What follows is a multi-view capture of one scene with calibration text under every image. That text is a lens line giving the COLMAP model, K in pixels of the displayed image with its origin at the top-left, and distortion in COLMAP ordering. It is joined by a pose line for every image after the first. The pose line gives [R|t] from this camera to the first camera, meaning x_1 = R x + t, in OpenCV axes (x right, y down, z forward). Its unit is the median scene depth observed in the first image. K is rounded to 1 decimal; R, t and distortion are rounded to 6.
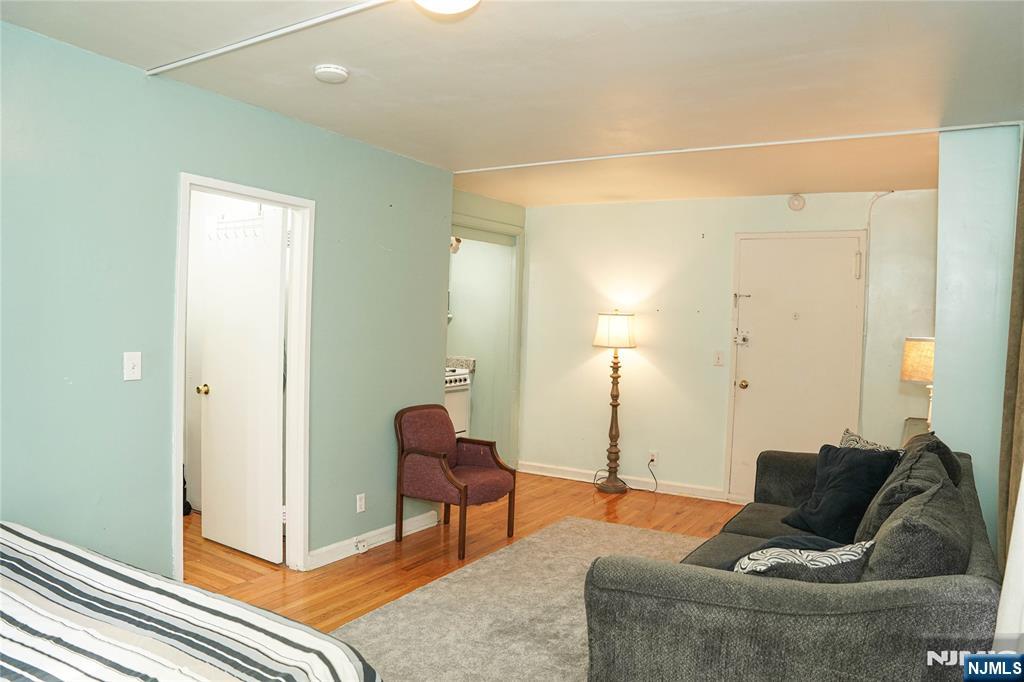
lens RADIAL K [[715.6, 0, 512.3], [0, 715.6, 337.9], [0, 0, 1]] dist [-0.149198, 0.069688]
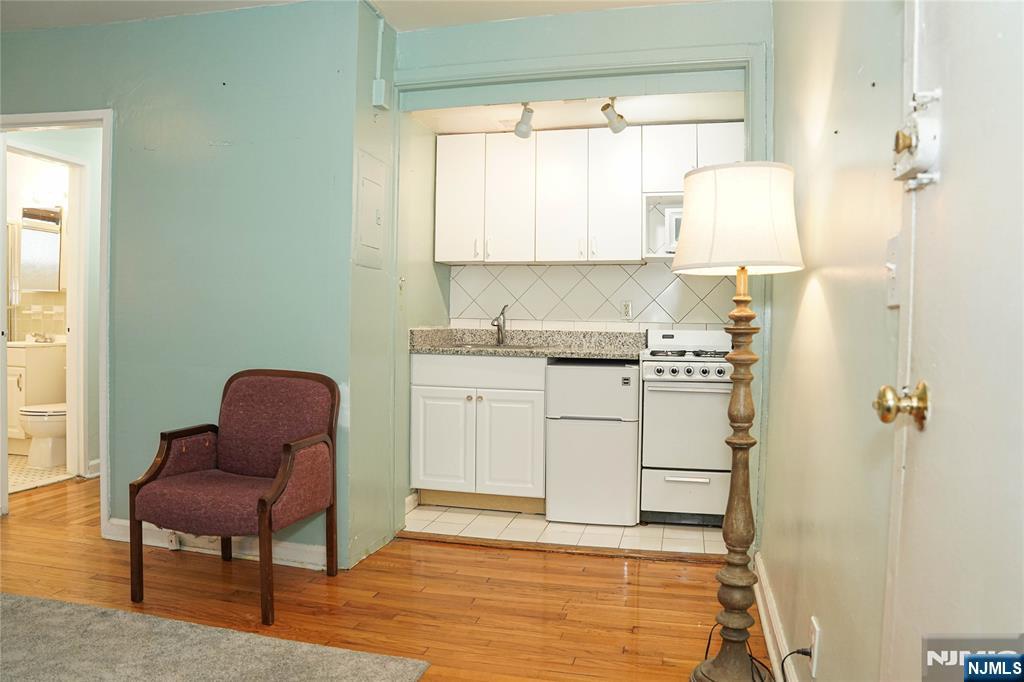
lens RADIAL K [[715.6, 0, 543.0], [0, 715.6, 317.4], [0, 0, 1]] dist [-0.149198, 0.069688]
pose [[0.286302, -0.035295, -0.957489, 0.437136], [-0.023155, 0.998775, -0.043740, 0.051128], [0.957860, 0.034693, 0.285134, 0.815388]]
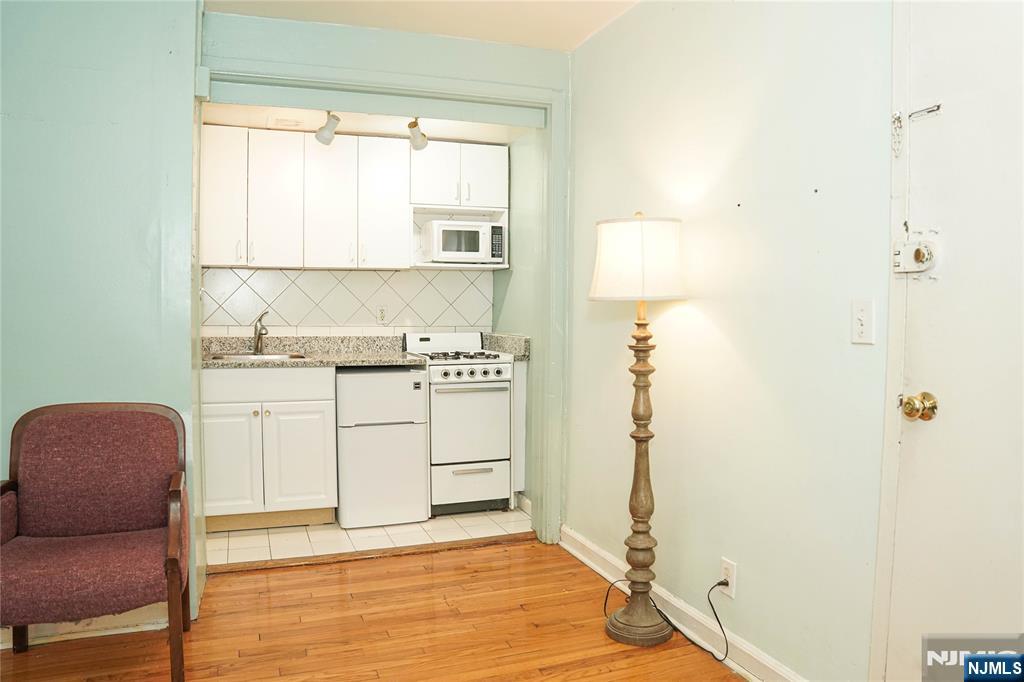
lens RADIAL K [[715.6, 0, 539.9], [0, 715.6, 316.0], [0, 0, 1]] dist [-0.149198, 0.069688]
pose [[0.782446, -0.021413, -0.622350, 0.361760], [0.007483, 0.999660, -0.024988, 0.031926], [0.622674, 0.014894, 0.782340, 0.630415]]
